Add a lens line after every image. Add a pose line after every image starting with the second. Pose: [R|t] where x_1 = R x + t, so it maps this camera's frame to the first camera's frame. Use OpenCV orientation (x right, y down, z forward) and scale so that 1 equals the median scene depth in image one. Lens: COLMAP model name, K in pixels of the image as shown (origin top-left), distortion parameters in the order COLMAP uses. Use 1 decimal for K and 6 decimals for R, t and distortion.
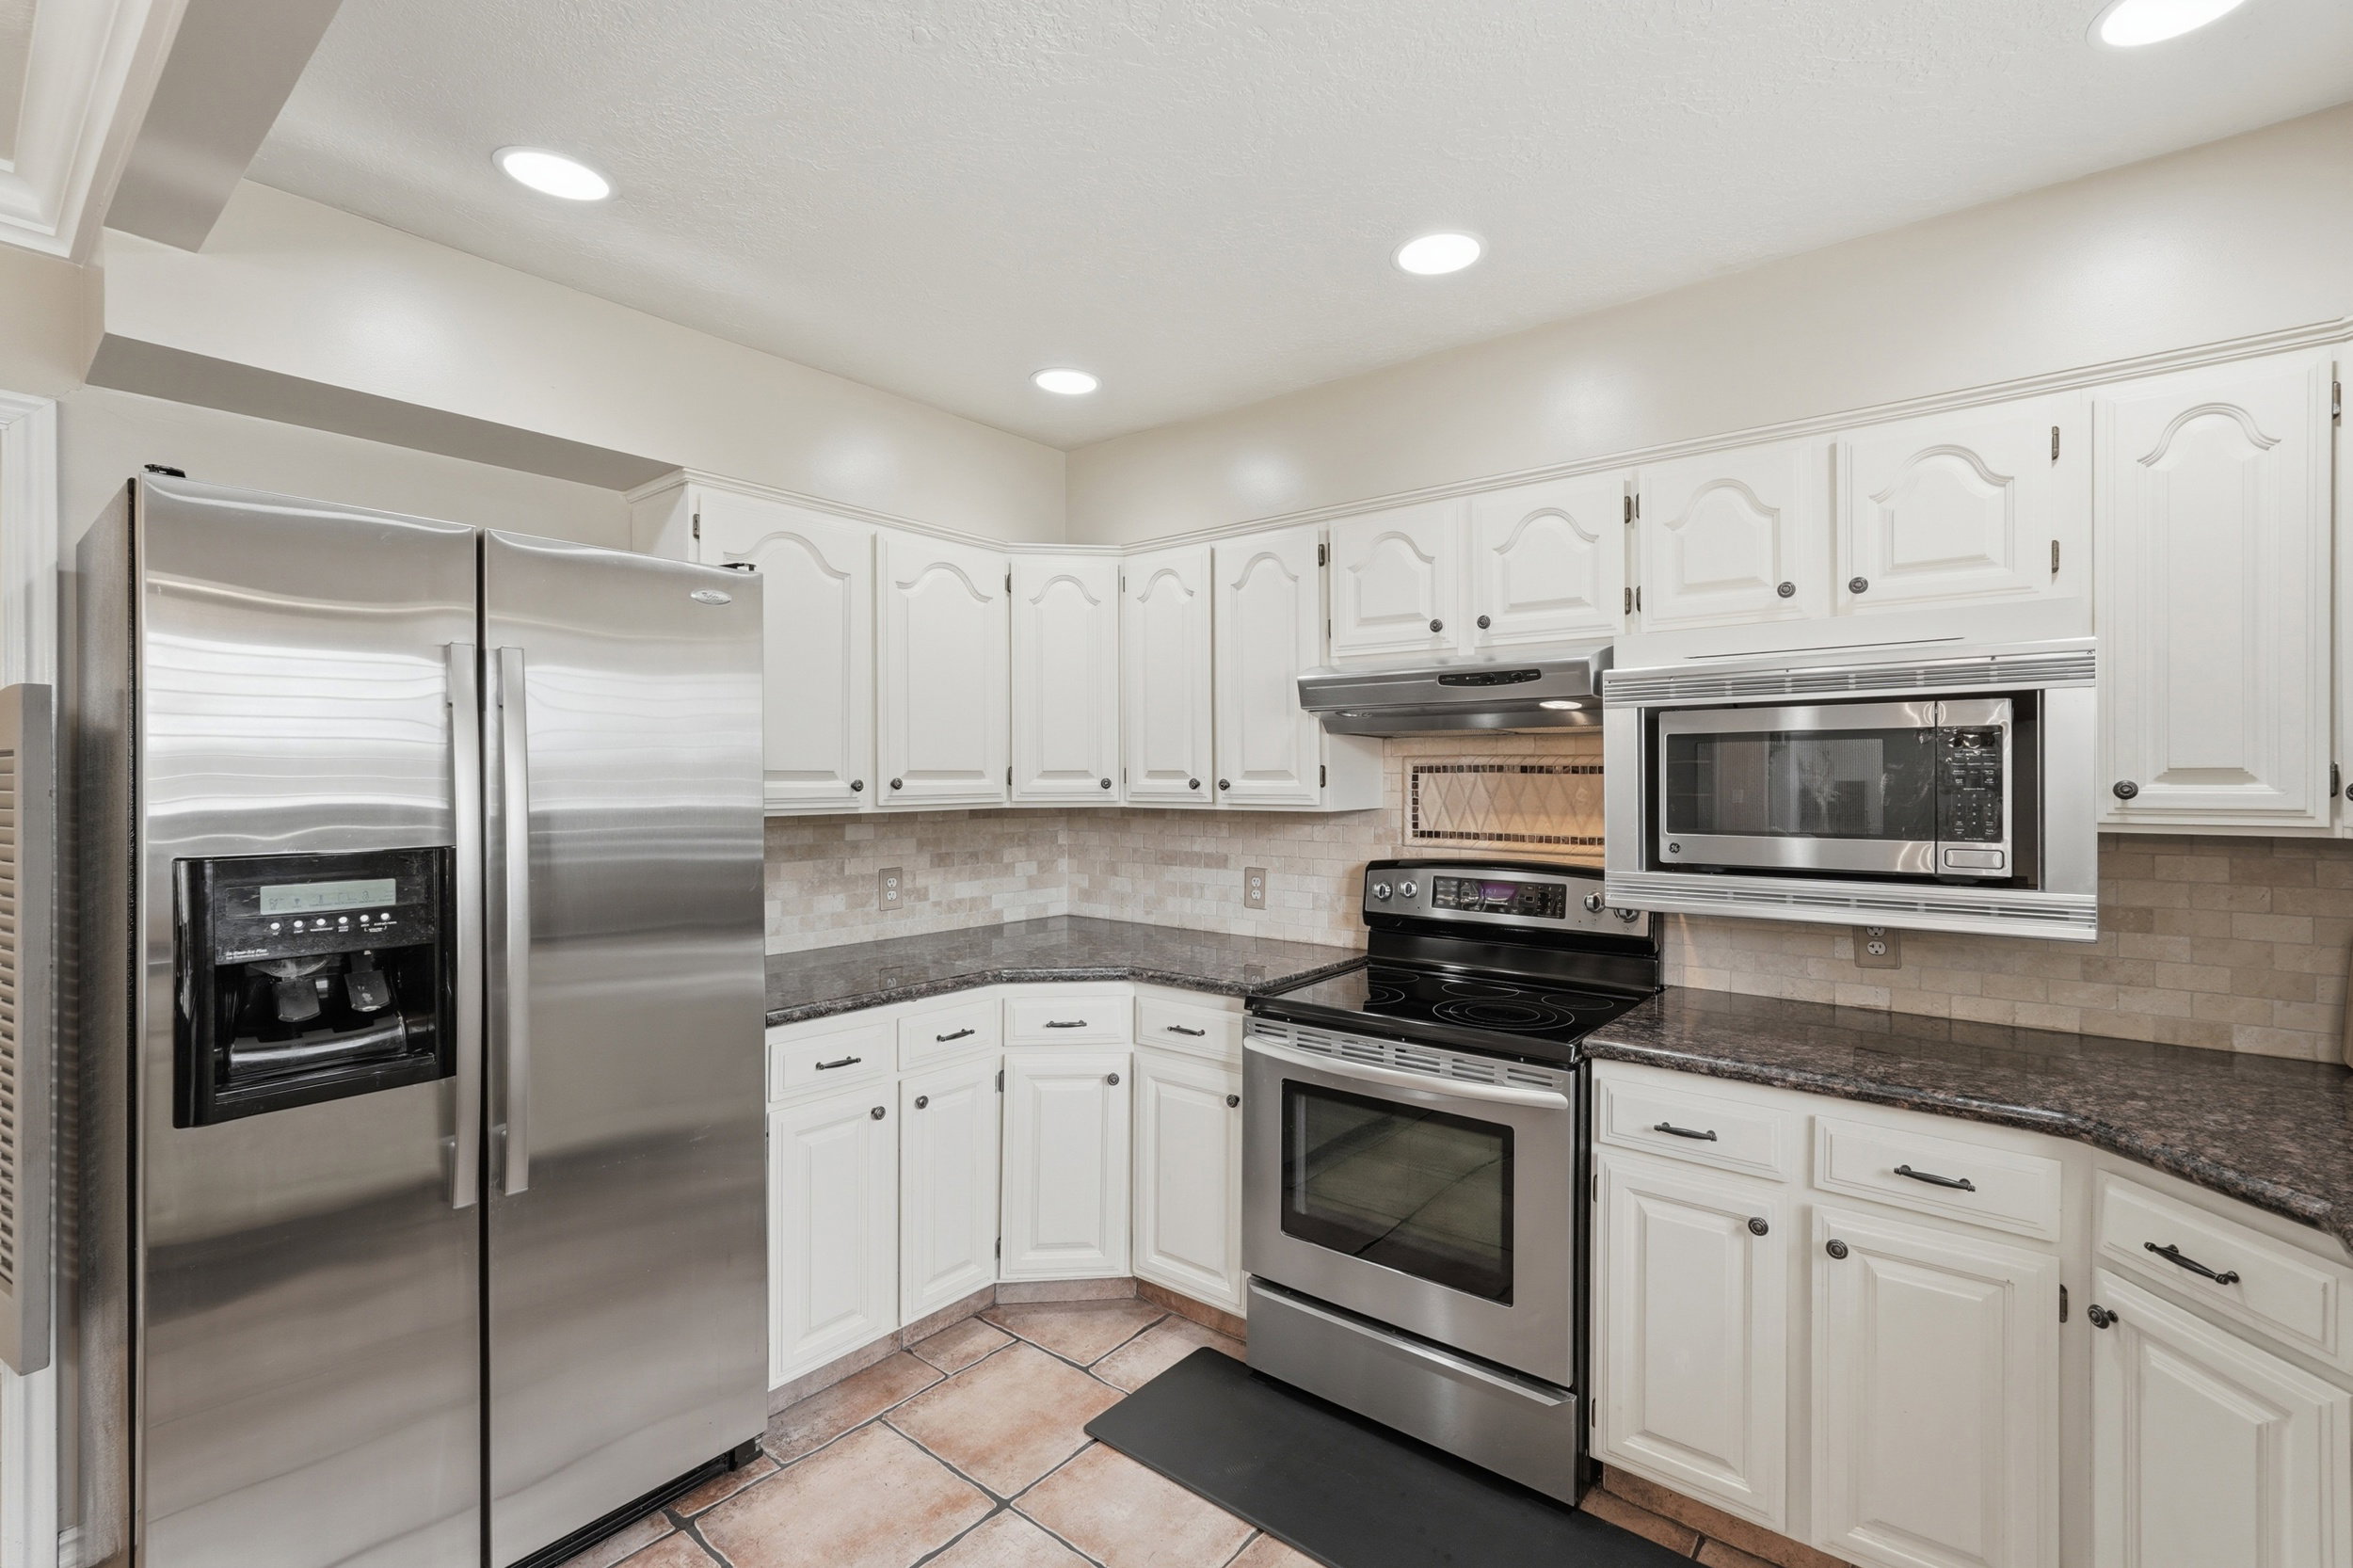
lens RADIAL K [[1055.9, 0, 1176.5], [0, 1055.9, 784.0], [0, 0, 1]] dist [0.000100, 0.000529]
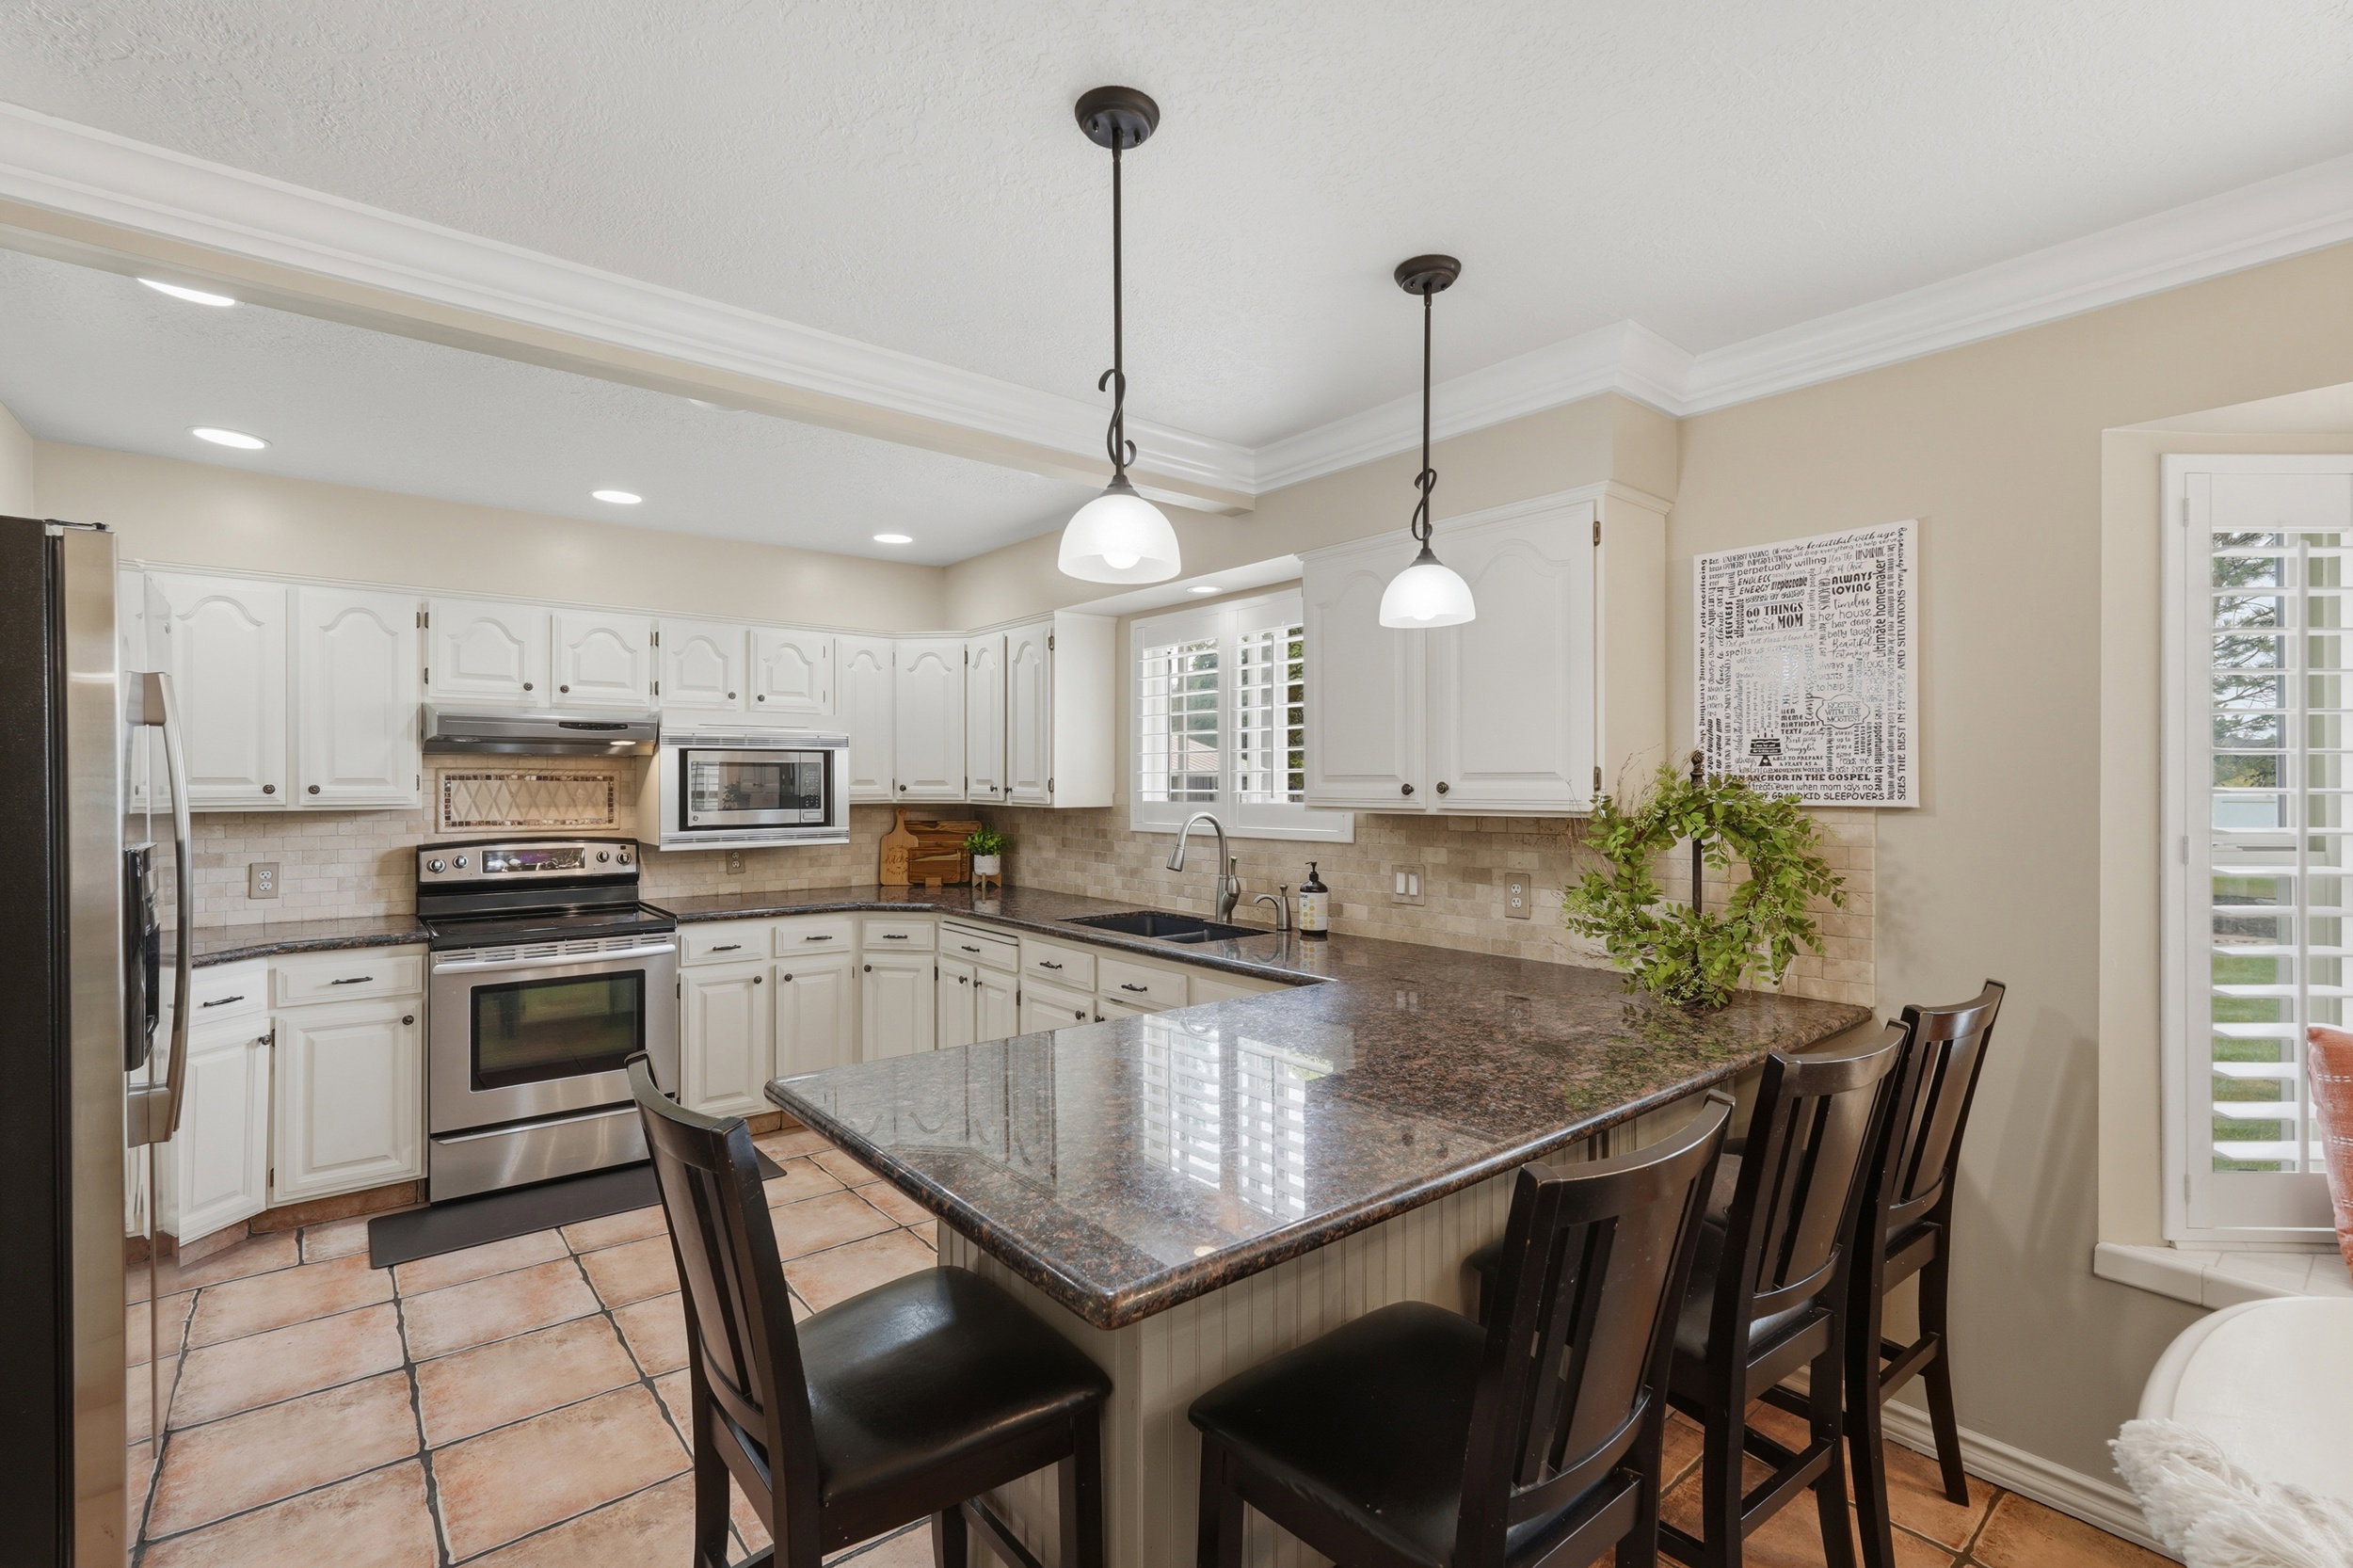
lens RADIAL K [[1055.9, 0, 1176.5], [0, 1055.9, 784.0], [0, 0, 1]] dist [0.000100, 0.000529]
pose [[0.197103, -0.002209, 0.980380, -1.188706], [0.005742, 0.999983, 0.001099, -0.001912], [-0.980366, 0.005413, 0.197112, -0.268603]]
